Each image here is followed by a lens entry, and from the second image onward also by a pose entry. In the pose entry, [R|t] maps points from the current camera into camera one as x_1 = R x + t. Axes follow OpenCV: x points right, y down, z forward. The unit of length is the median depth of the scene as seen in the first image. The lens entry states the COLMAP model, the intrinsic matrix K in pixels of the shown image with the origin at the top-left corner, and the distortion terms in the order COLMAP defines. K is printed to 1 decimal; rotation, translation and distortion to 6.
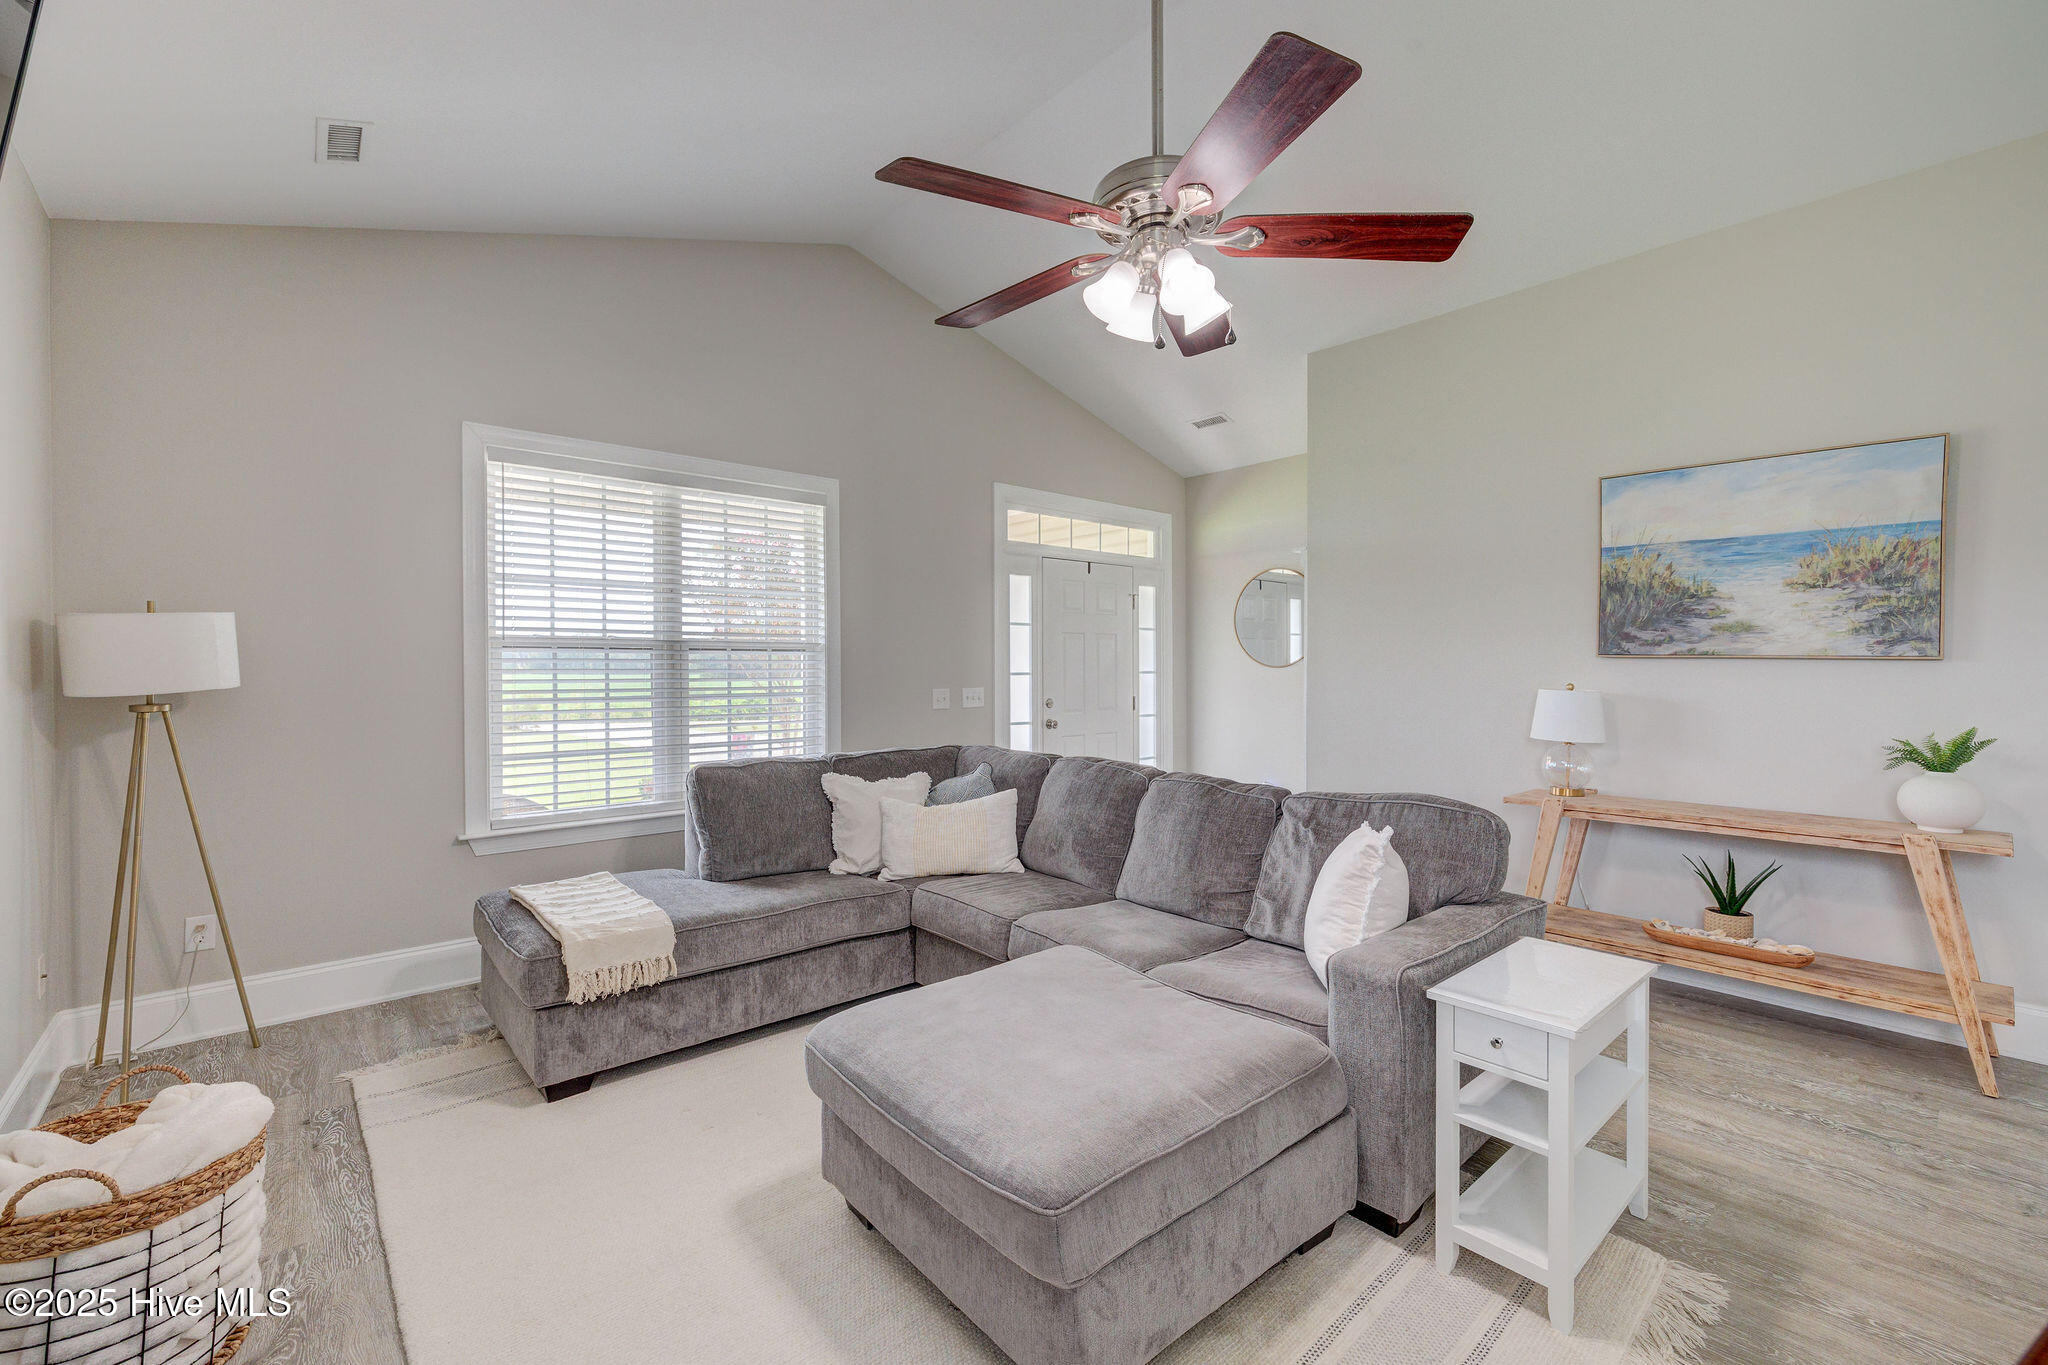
lens RADIAL K [[882.3, 0, 1019.1], [0, 882.3, 669.7], [0, 0, 1]] dist [-0.000343, 0.000322]
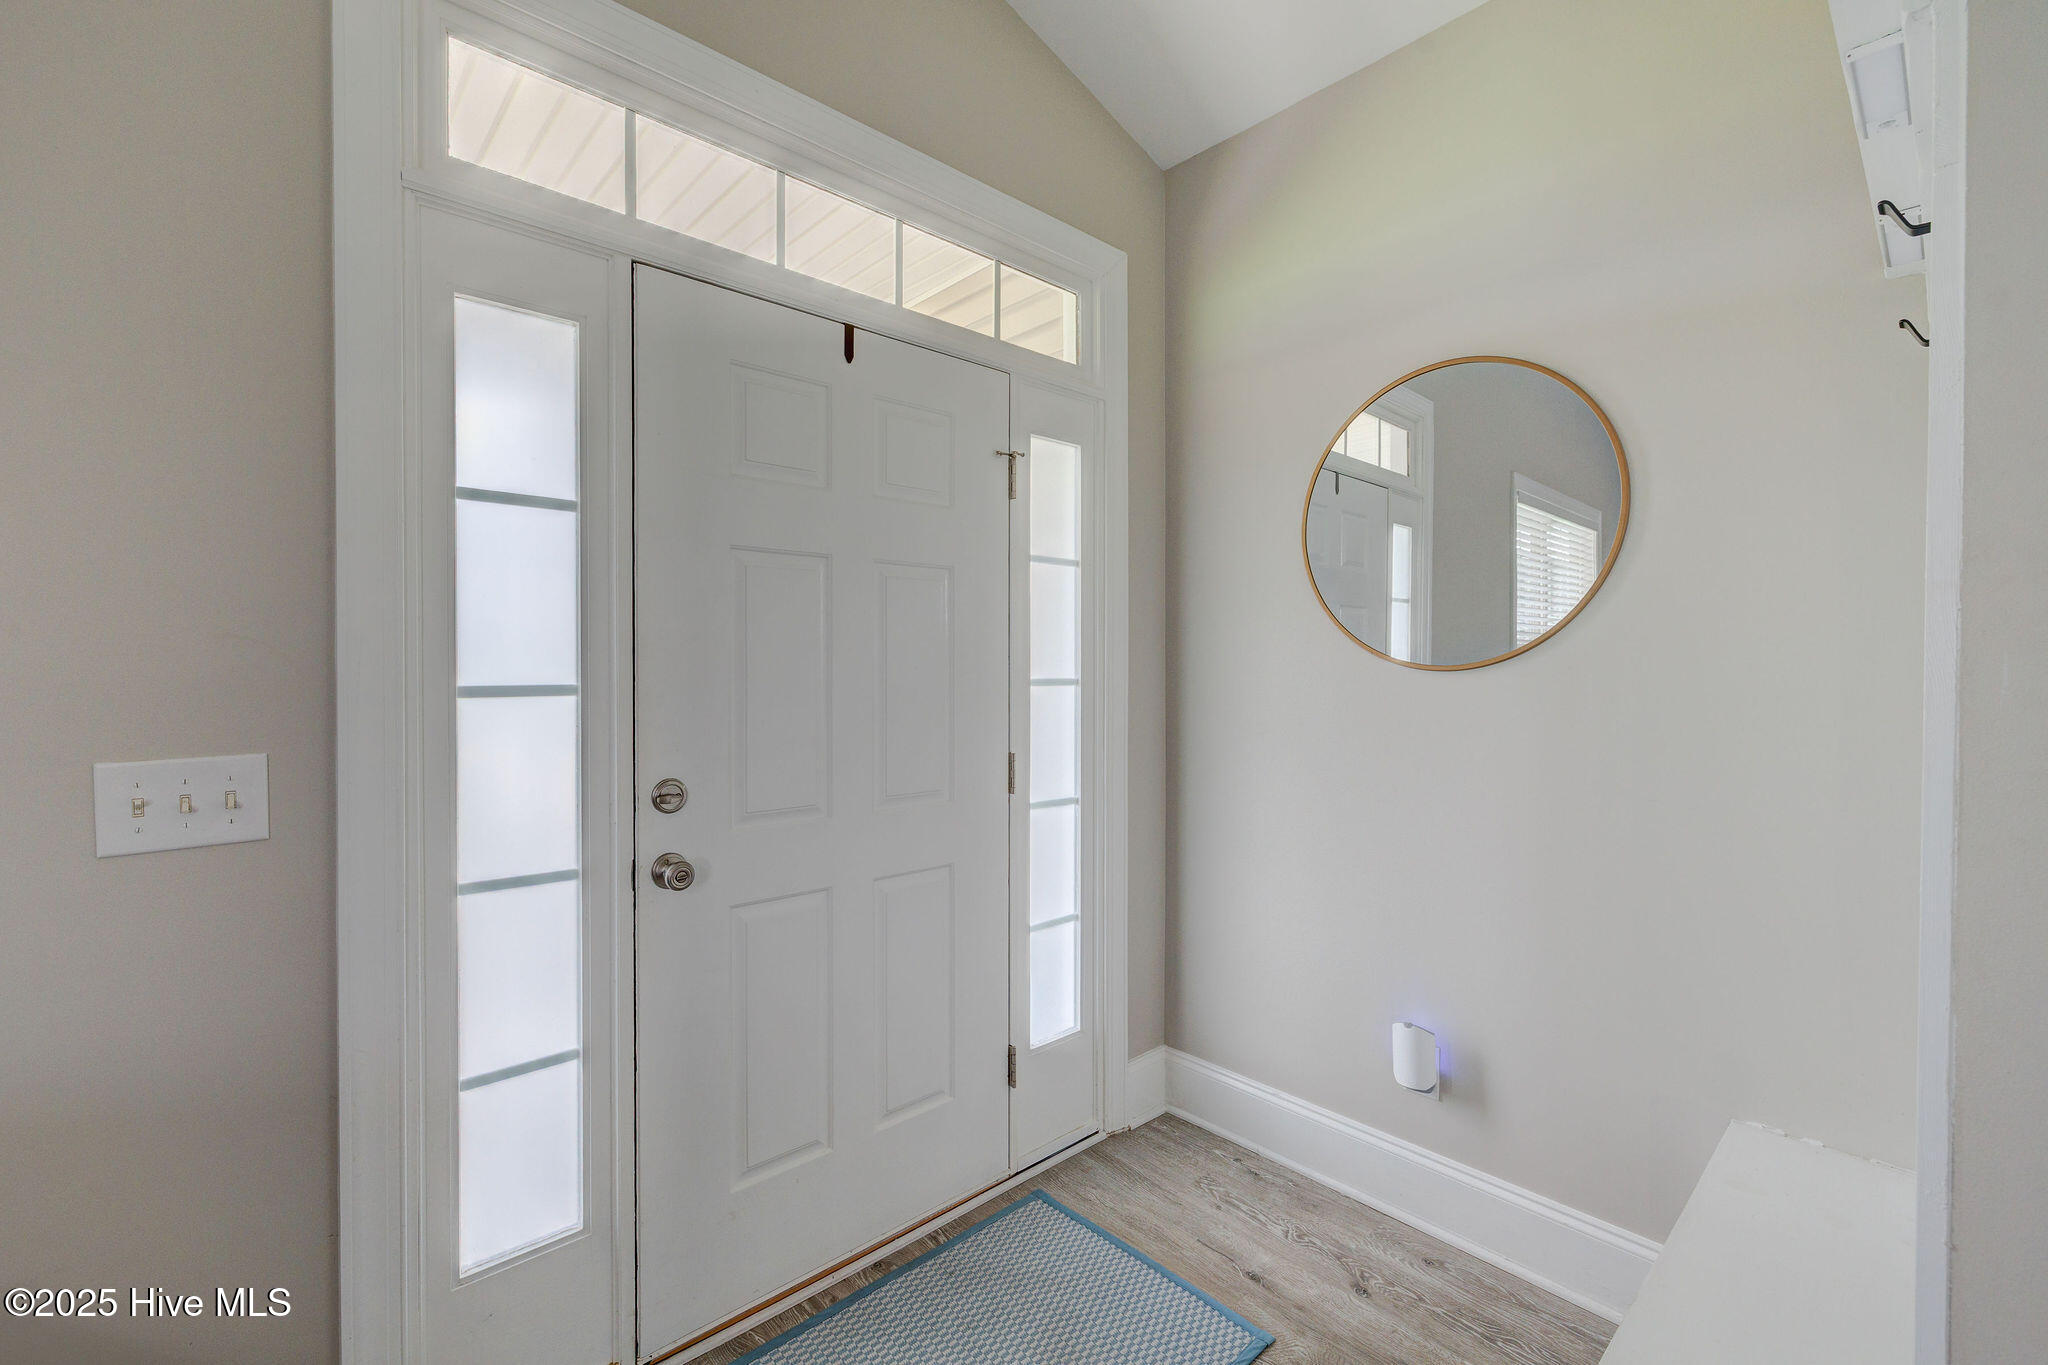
lens RADIAL K [[882.3, 0, 1019.1], [0, 882.3, 669.7], [0, 0, 1]] dist [-0.000343, 0.000322]
pose [[0.999935, 0.005193, 0.010161, 0.130091], [-0.005181, 0.999986, -0.001283, -0.001858], [-0.010168, 0.001230, 0.999948, 0.660750]]
